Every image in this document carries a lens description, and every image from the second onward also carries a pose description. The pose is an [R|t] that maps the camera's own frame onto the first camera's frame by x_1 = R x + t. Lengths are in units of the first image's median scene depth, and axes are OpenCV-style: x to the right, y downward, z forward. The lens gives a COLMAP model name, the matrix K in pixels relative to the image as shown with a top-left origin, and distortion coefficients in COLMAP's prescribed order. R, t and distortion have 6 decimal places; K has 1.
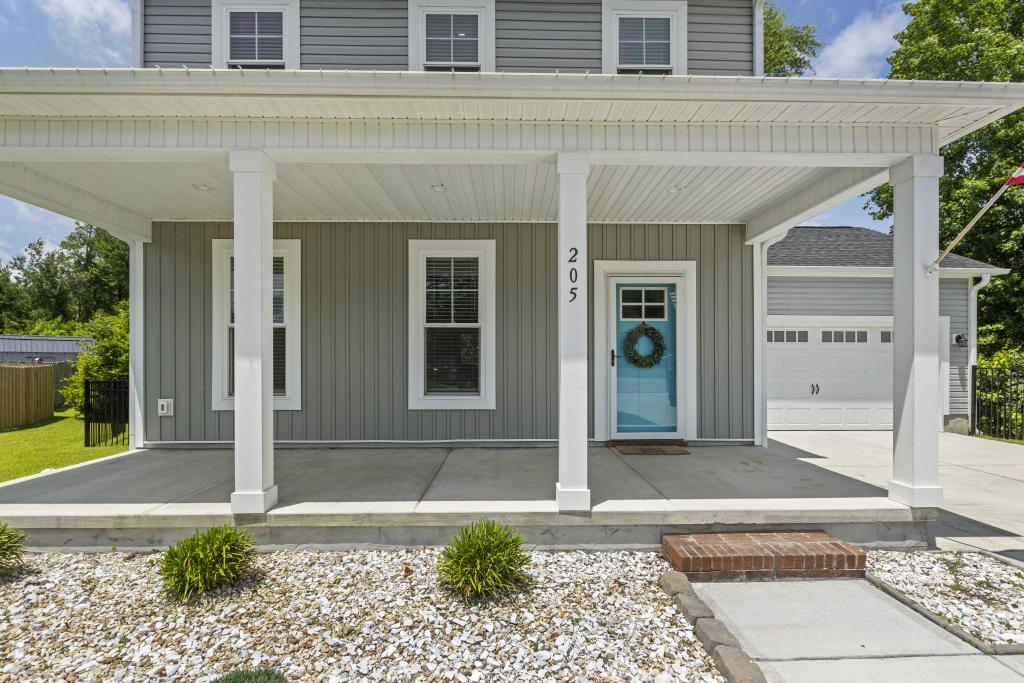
lens RADIAL K [[478.6, 0, 514.7], [0, 478.6, 365.8], [0, 0, 1]] dist [0.001080, 0.000103]
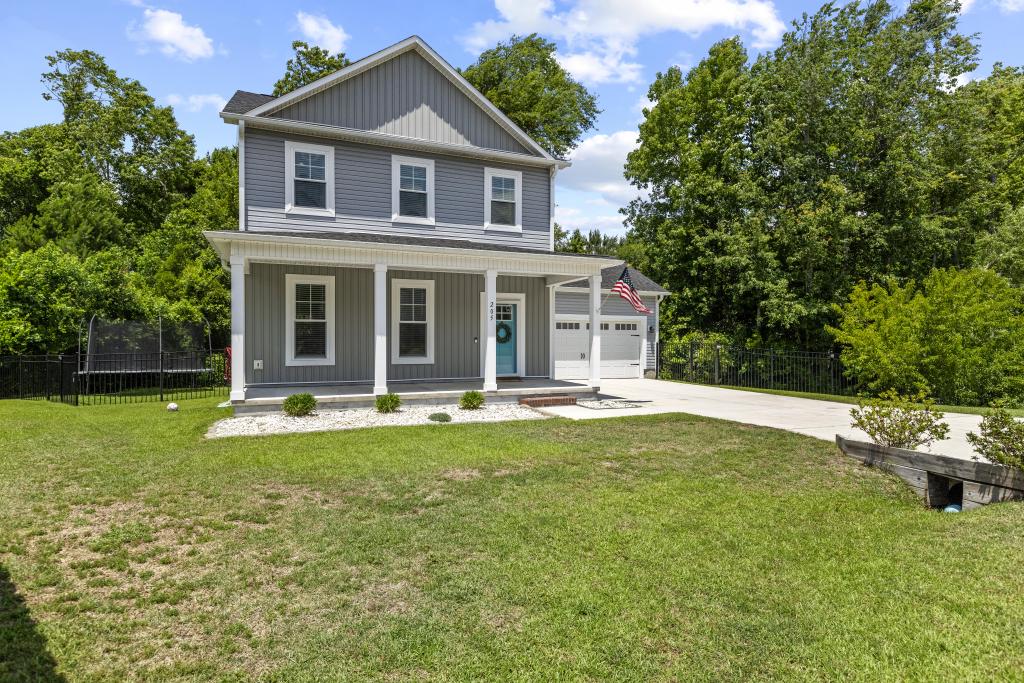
lens RADIAL K [[559.9, 0, 514.2], [0, 559.9, 353.9], [0, 0, 1]] dist [0.001146, 0.000109]
pose [[0.928543, -0.005957, 0.371178, -0.603965], [-0.000703, 0.999841, 0.017805, 0.006786], [-0.371225, -0.016794, 0.928391, -1.325795]]
